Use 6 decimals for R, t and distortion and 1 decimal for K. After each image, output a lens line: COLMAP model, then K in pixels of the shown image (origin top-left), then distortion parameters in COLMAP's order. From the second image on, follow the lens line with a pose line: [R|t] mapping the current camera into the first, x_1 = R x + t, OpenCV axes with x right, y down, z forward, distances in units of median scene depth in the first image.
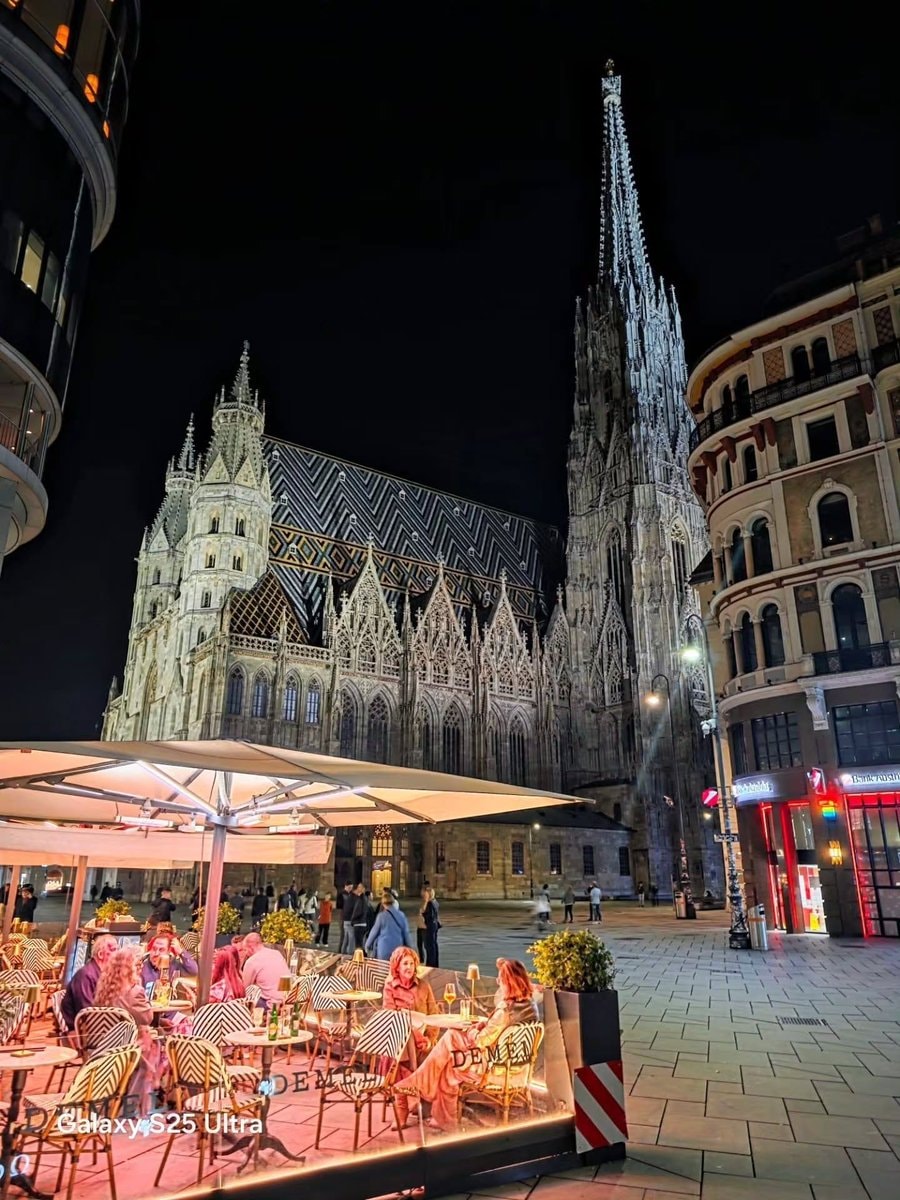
lens RADIAL K [[773.4, 0, 417.5], [0, 773.4, 600.2], [0, 0, 1]] dist [0.027151, -0.001301]
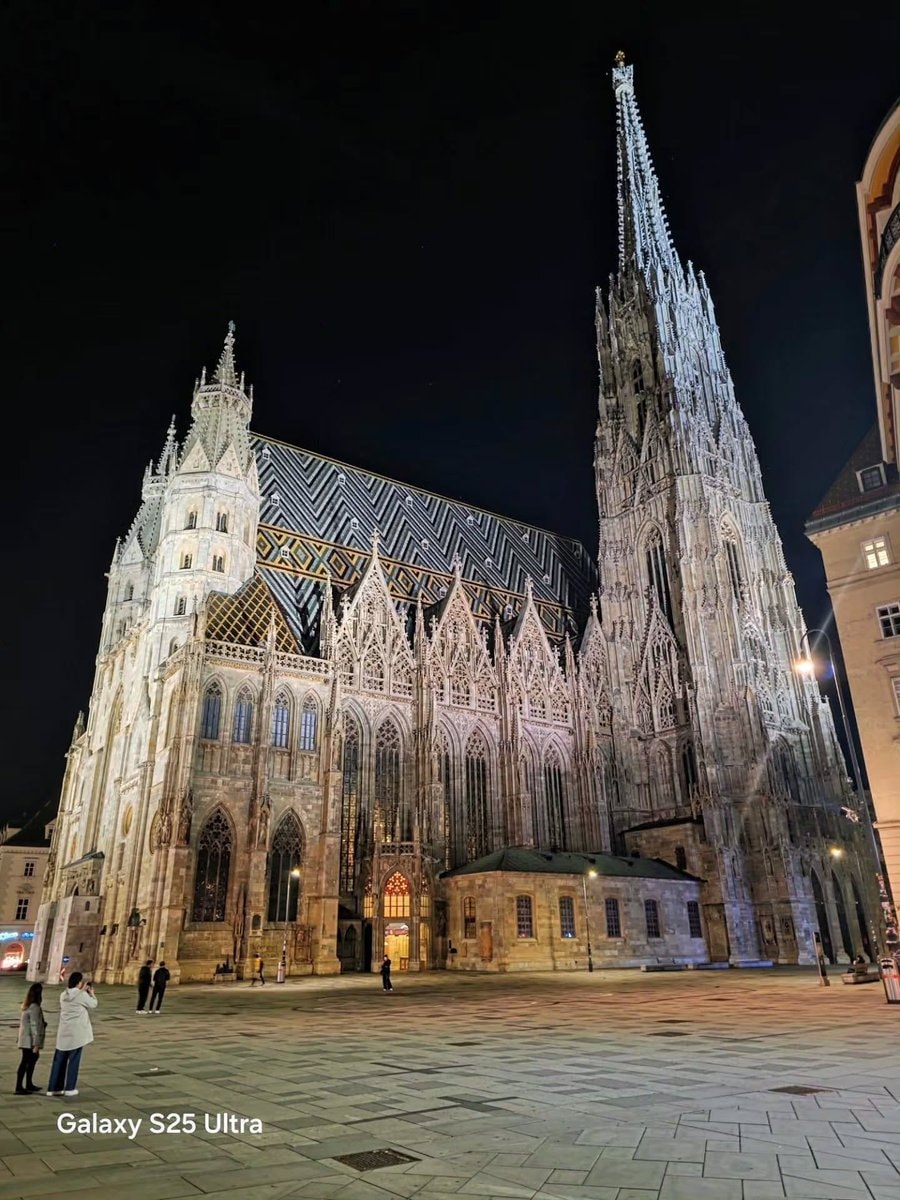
lens RADIAL K [[773.4, 0, 417.5], [0, 773.4, 600.2], [0, 0, 1]] dist [0.027151, -0.001301]
pose [[0.999848, -0.017412, 0.000073, -0.014769], [0.017368, 0.997011, -0.075280, 0.052885], [0.001238, 0.075270, 0.997162, 0.144828]]
